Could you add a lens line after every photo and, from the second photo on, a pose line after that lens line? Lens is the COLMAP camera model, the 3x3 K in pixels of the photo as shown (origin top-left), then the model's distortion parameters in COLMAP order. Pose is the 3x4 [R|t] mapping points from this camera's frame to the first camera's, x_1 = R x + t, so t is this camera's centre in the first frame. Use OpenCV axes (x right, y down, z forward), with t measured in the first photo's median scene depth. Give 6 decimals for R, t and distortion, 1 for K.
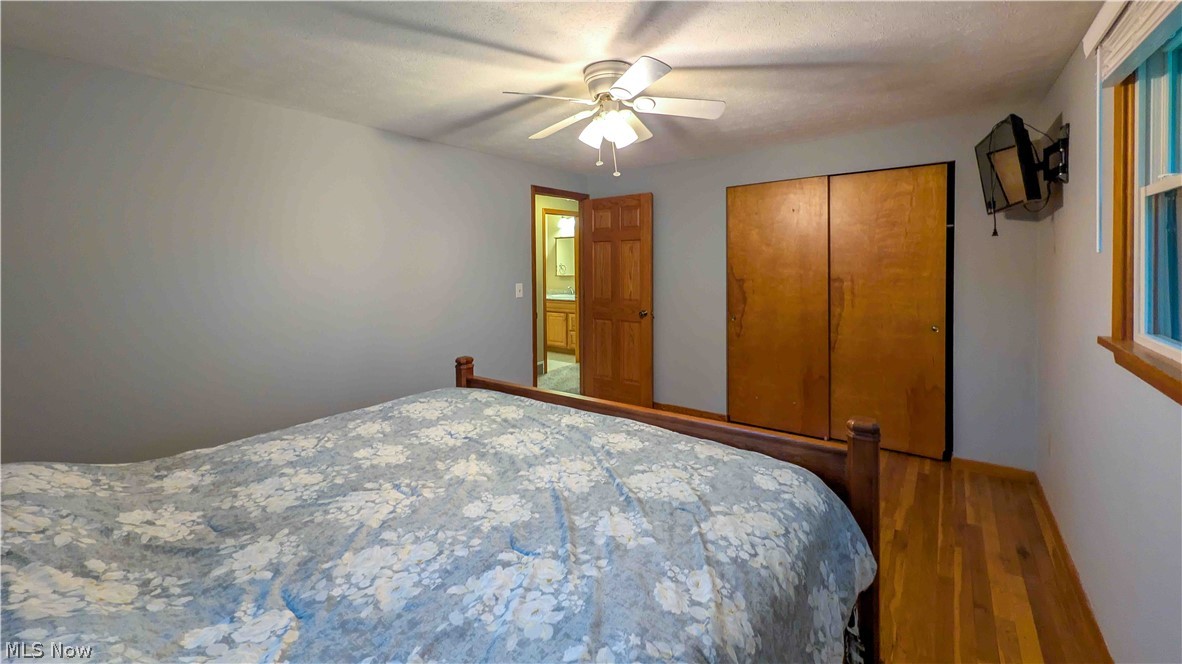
lens RADIAL K [[480.5, 0, 588.0], [0, 480.5, 278.2], [0, 0, 1]] dist [0.001987, -0.003875]
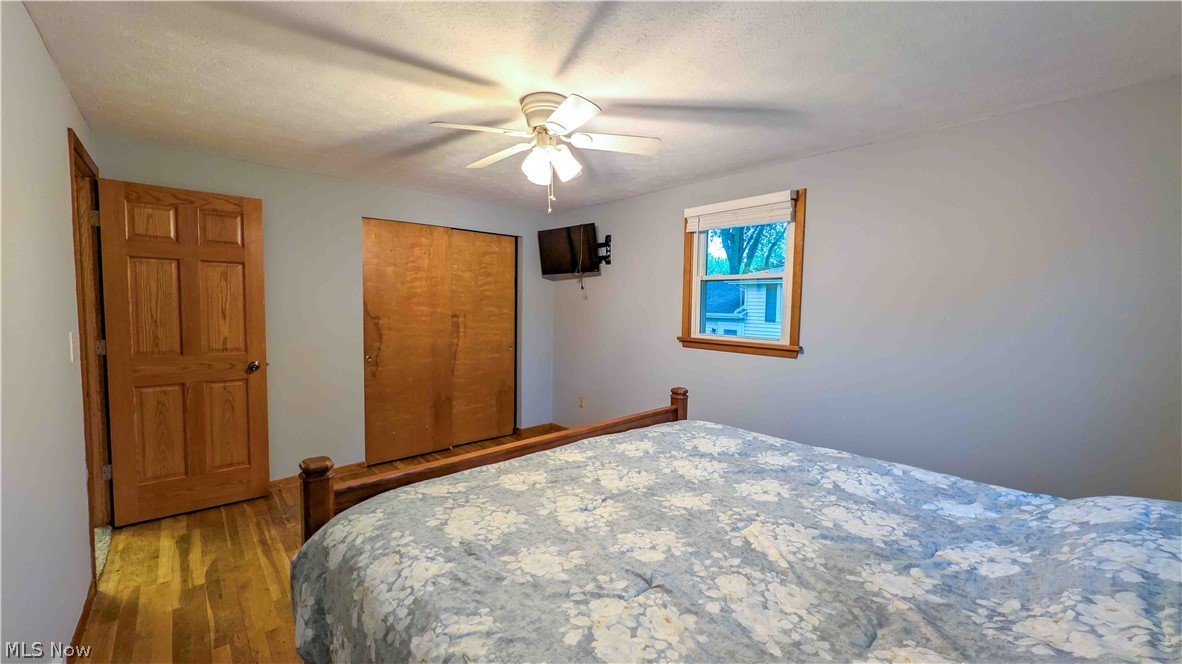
lens RADIAL K [[452.0, 0, 588.8], [0, 452.0, 321.2], [0, 0, 1]] dist [0.006887, 0.000015]
pose [[0.194266, -0.023909, 0.980657, -1.140181], [0.011323, 0.999691, 0.022130, -0.008144], [-0.980883, 0.006805, 0.194477, 0.943670]]
